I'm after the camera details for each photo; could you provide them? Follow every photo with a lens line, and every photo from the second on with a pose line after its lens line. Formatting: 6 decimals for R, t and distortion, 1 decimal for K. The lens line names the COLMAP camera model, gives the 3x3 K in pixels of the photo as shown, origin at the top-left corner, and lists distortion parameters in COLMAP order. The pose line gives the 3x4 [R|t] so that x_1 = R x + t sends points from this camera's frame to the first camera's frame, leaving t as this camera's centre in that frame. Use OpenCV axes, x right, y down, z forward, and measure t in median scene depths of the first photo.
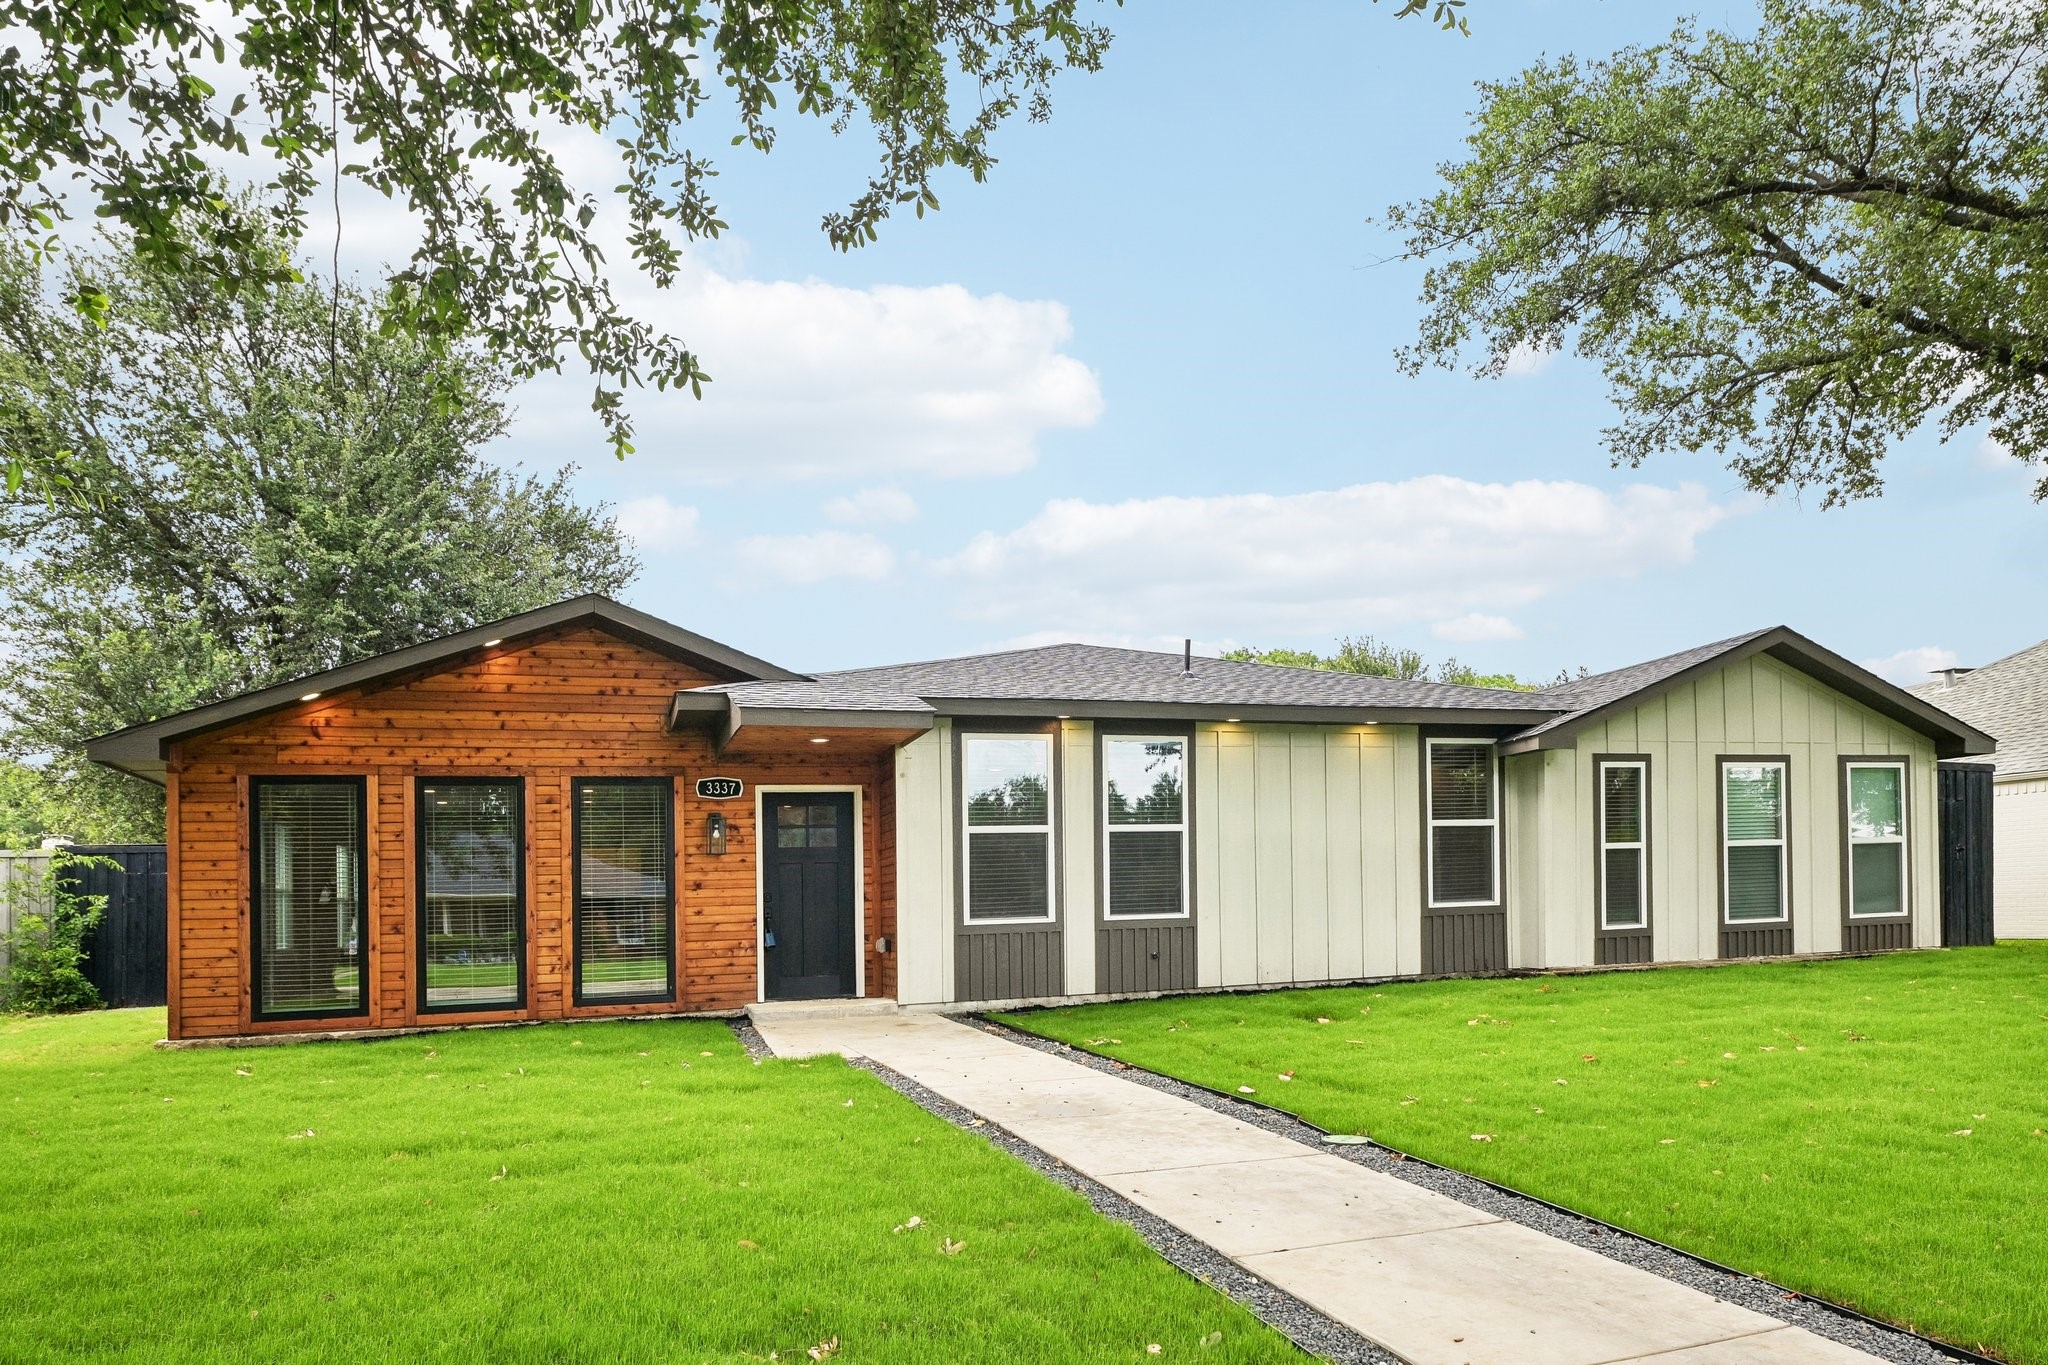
lens RADIAL K [[1297.1, 0, 1023.4], [0, 1297.1, 667.9], [0, 0, 1]] dist [0.005742, 0.006440]
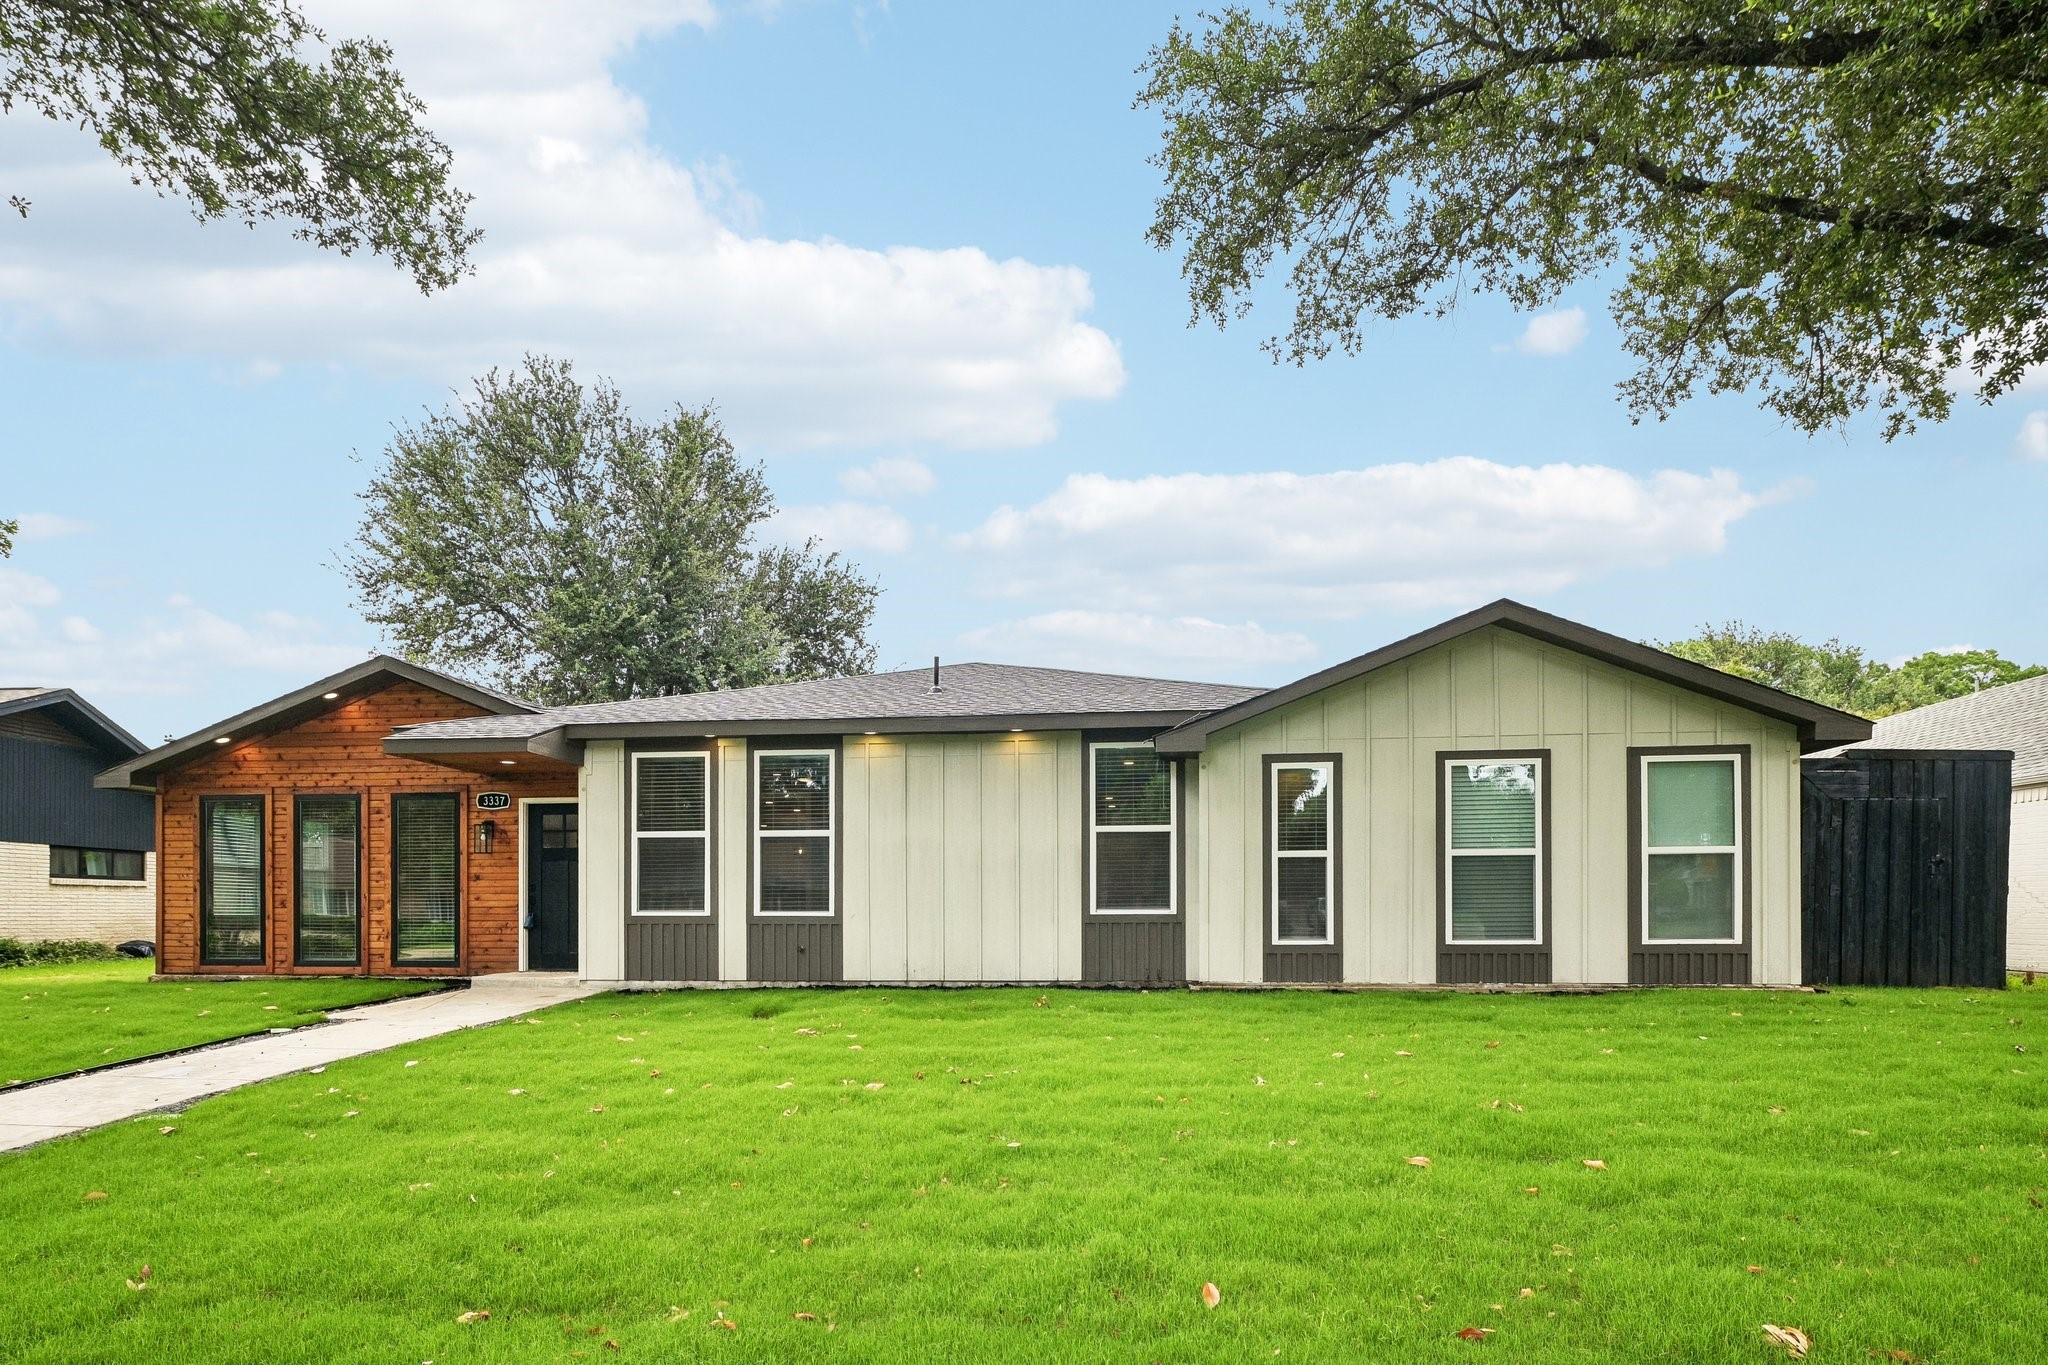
lens RADIAL K [[1118.1, 0, 1024.6], [0, 1118.1, 701.6], [0, 0, 1]] dist [0.002017, 0.001095]
pose [[0.906610, -0.045053, -0.419557, 0.643113], [0.051425, 0.998669, 0.003885, 0.016834], [0.418824, -0.025098, 0.907720, 0.210327]]
